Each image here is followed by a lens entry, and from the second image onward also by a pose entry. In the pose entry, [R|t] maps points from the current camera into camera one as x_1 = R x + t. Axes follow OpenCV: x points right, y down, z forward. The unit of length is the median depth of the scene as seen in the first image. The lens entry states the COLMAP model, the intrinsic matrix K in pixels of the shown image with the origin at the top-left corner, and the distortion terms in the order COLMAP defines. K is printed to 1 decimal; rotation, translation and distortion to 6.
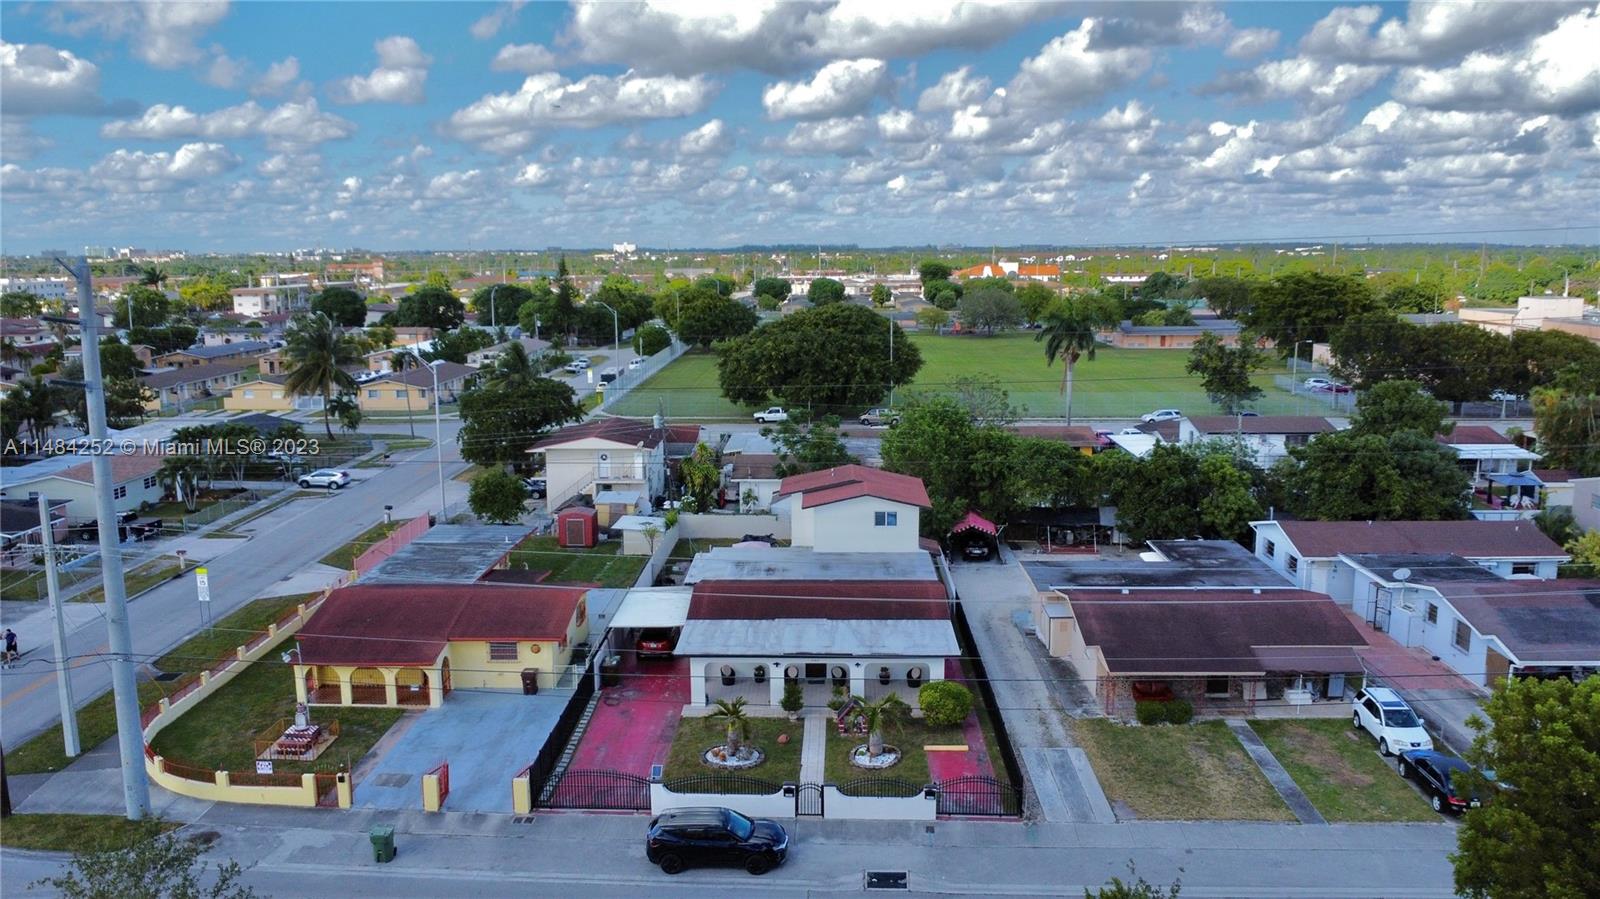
lens RADIAL K [[1157.1, 0, 800.0], [0, 1157.1, 449.5], [0, 0, 1]] dist [-0.023955, -0.023325]
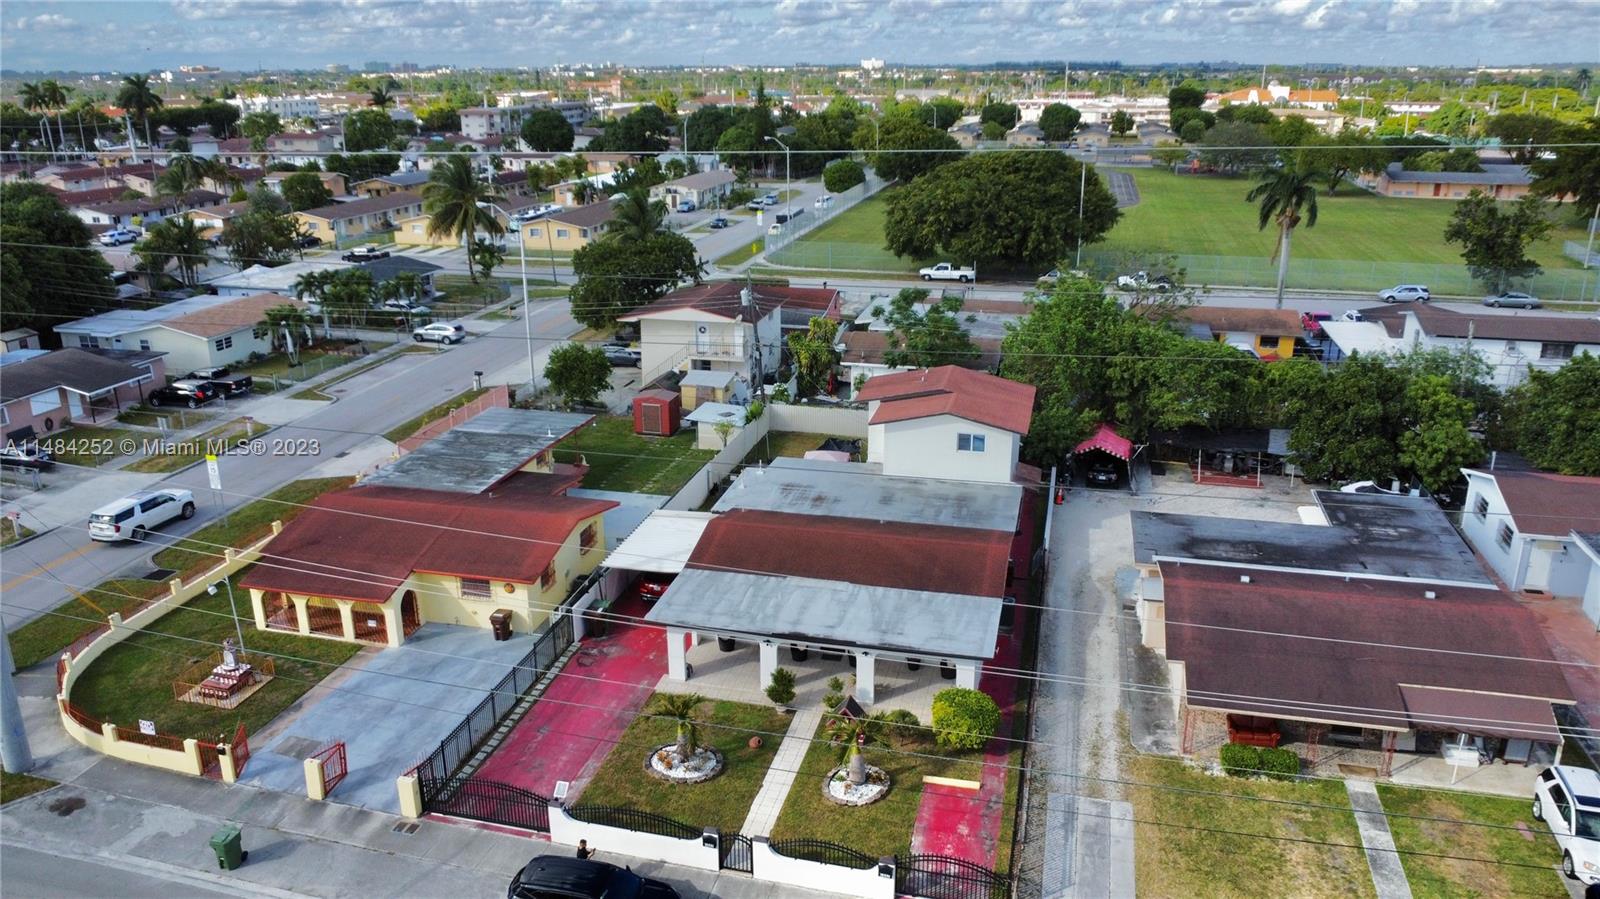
lens RADIAL K [[1157.1, 0, 800.0], [0, 1157.1, 449.5], [0, 0, 1]] dist [-0.023955, -0.023325]
pose [[0.977718, 0.068041, -0.198588, 0.112256], [-0.037587, 0.987468, 0.153277, -0.053194], [0.206528, -0.142397, 0.968023, 0.173292]]
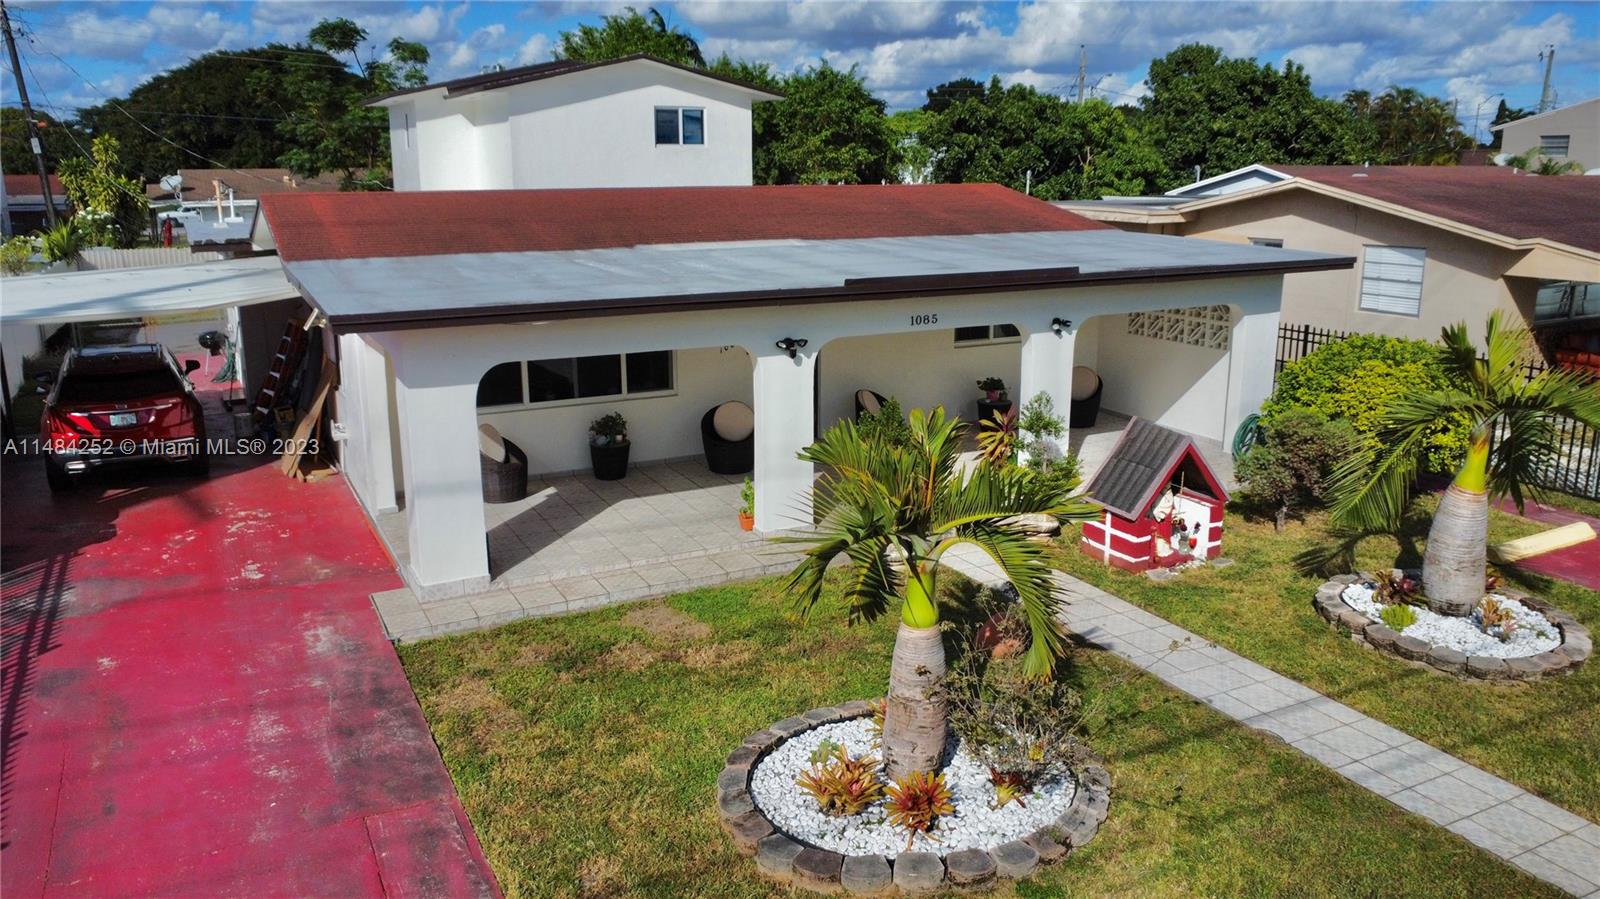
lens RADIAL K [[1157.1, 0, 800.0], [0, 1157.1, 449.5], [0, 0, 1]] dist [-0.023955, -0.023325]
pose [[0.869873, -0.115057, 0.479670, -0.096511], [0.083683, 0.992742, 0.086368, 0.135660], [-0.486126, -0.034989, 0.873188, 0.577766]]
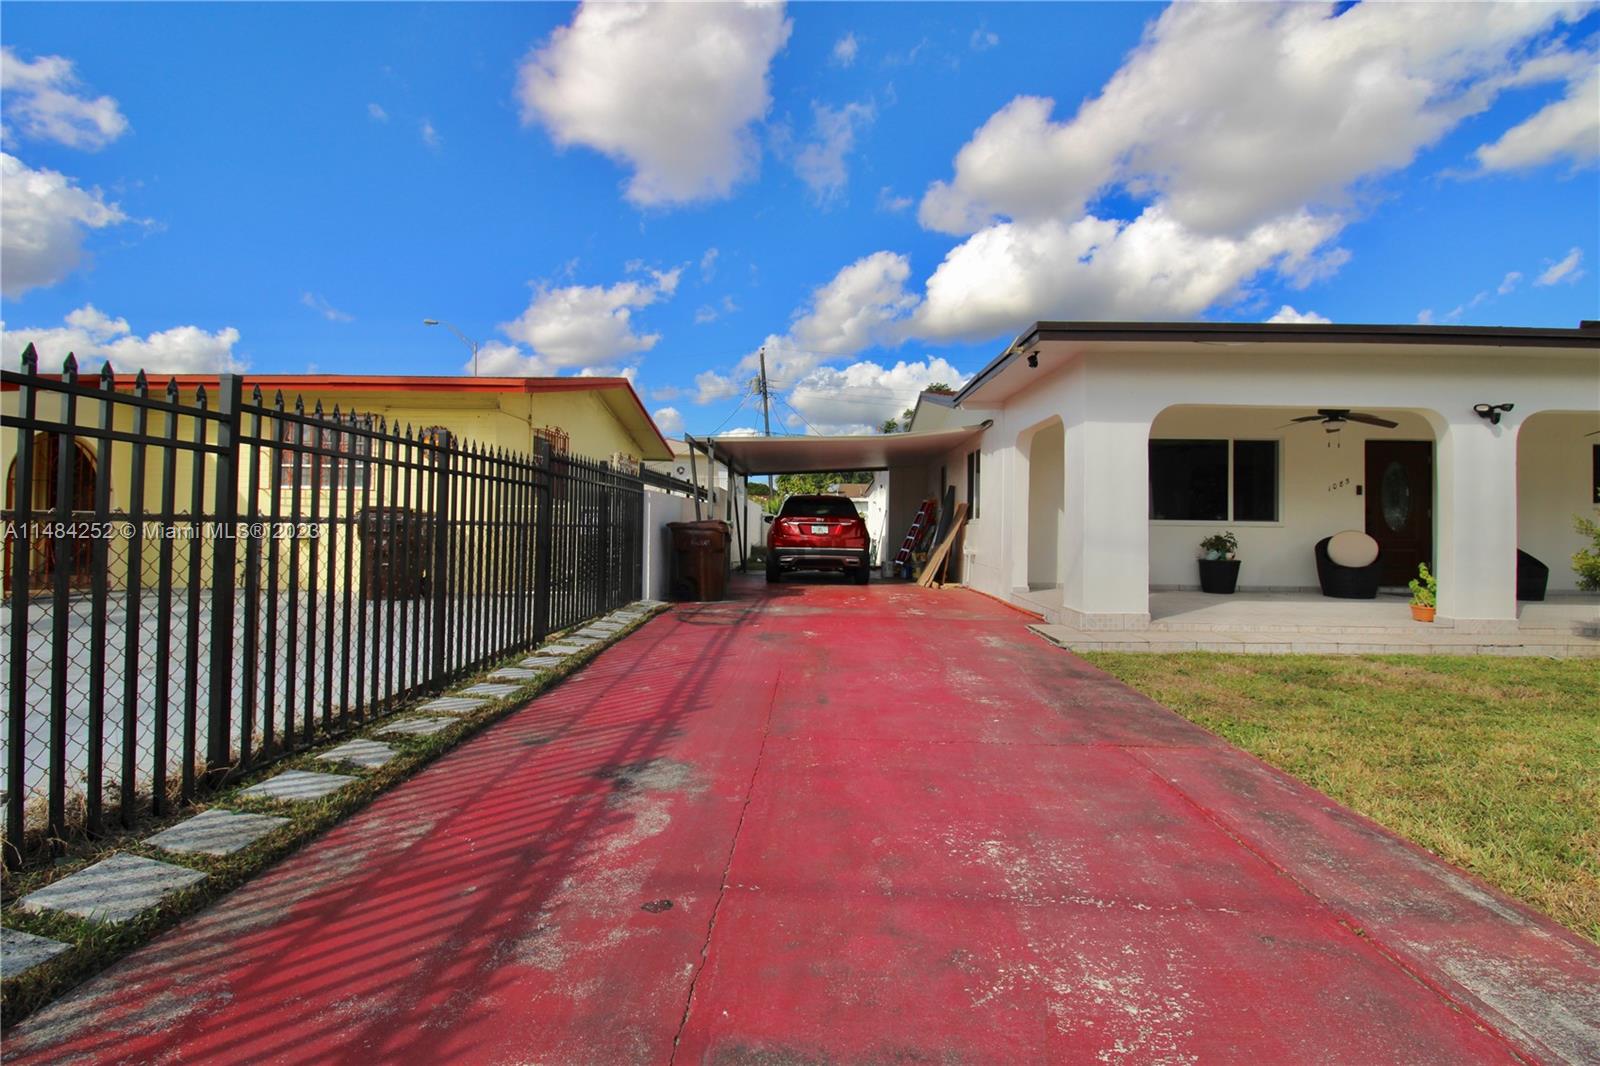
lens RADIAL K [[738.0, 0, 804.2], [0, 738.0, 514.9], [0, 0, 1]] dist [-0.000201, -0.013488]
pose [[0.999838, 0.017526, 0.004164, -0.107816], [-0.016410, 0.981483, -0.190845, 0.169310], [-0.007432, 0.190745, 0.981611, 0.633423]]
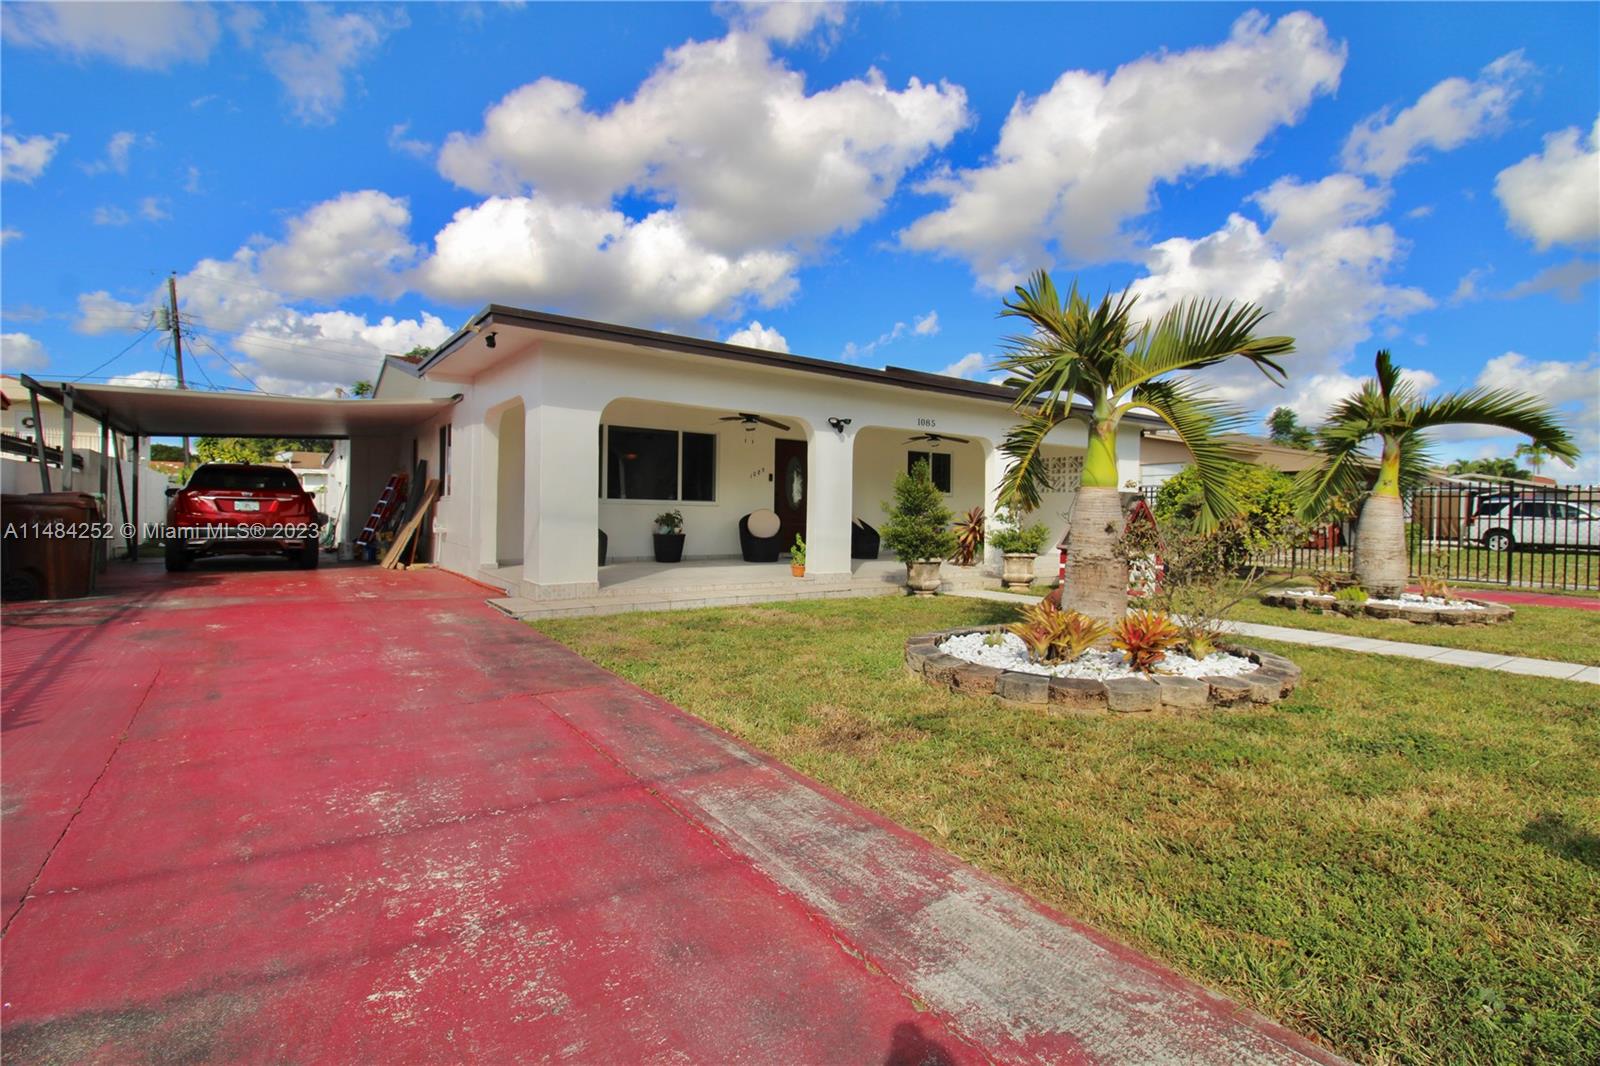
lens RADIAL K [[738.0, 0, 804.2], [0, 738.0, 514.9], [0, 0, 1]] dist [-0.000201, -0.013488]
pose [[0.793505, 0.016887, 0.608330, -0.104014], [0.085620, 0.986574, -0.139069, 0.170878], [-0.602511, 0.162437, 0.781405, 0.625249]]
